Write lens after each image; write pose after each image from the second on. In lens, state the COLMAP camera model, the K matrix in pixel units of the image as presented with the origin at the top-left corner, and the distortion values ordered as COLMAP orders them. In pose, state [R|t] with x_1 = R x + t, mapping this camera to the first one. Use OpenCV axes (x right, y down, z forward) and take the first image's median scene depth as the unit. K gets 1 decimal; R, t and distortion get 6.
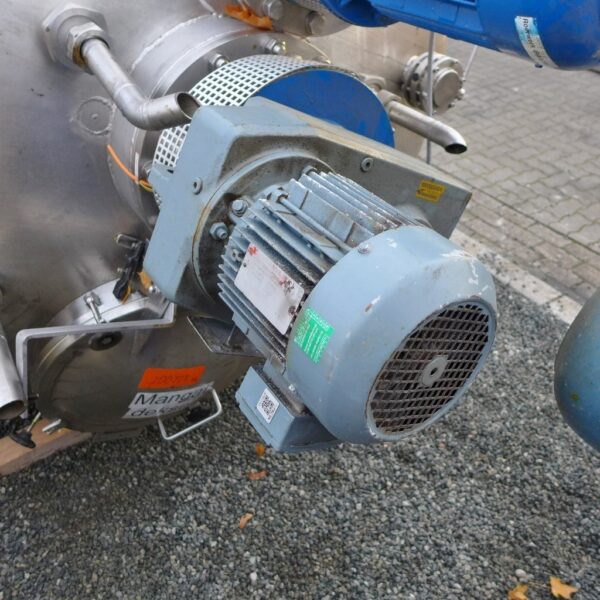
lens RADIAL K [[580.3, 0, 299.4], [0, 580.3, 298.3], [0, 0, 1]] dist [-0.047088, 0.013580]
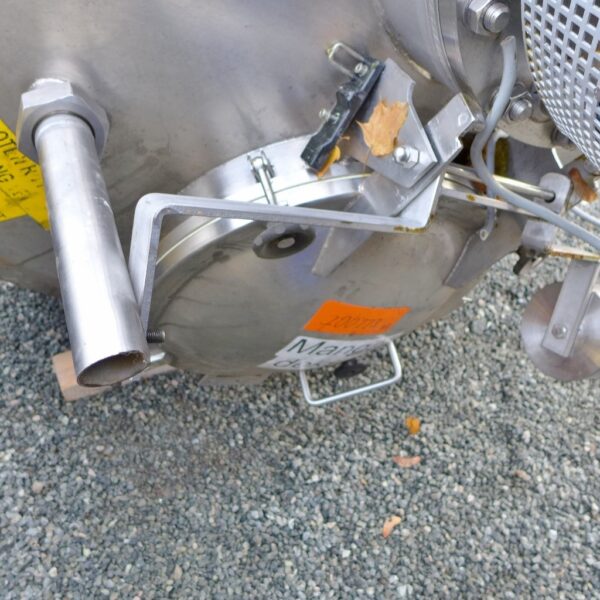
lens RADIAL K [[583.2, 0, 301.0], [0, 583.2, 293.8], [0, 0, 1]] dist [-0.037010, -0.002235]
pose [[0.982797, 0.160410, -0.091540, -0.182036], [-0.148040, 0.980549, 0.128872, 0.033295], [0.110432, -0.113103, 0.987427, 0.321528]]
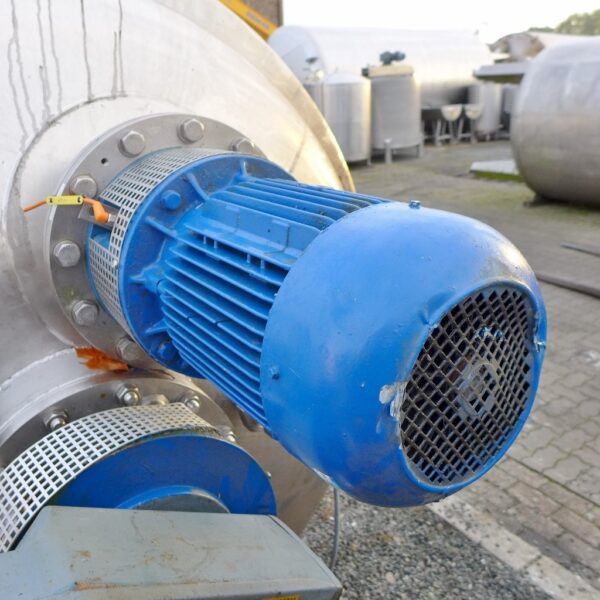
lens RADIAL K [[583.2, 0, 301.0], [0, 583.2, 293.8], [0, 0, 1]] dist [-0.037010, -0.002235]
pose [[0.999407, -0.029432, 0.017868, 0.123194], [0.033675, 0.943719, -0.329028, -0.157327], [-0.007179, 0.329435, 0.944151, 0.051359]]
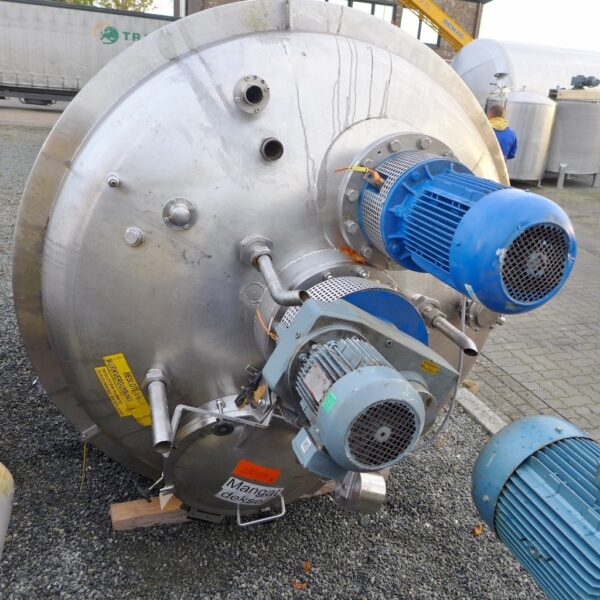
lens RADIAL K [[579.2, 0, 291.4], [0, 579.2, 297.1], [0, 0, 1]] dist [-0.053493, -0.001626]
pose [[0.957428, 0.169880, -0.233393, 0.095279], [-0.235952, 0.926326, -0.293678, 0.107430], [0.166308, 0.336245, 0.926974, -0.352836]]
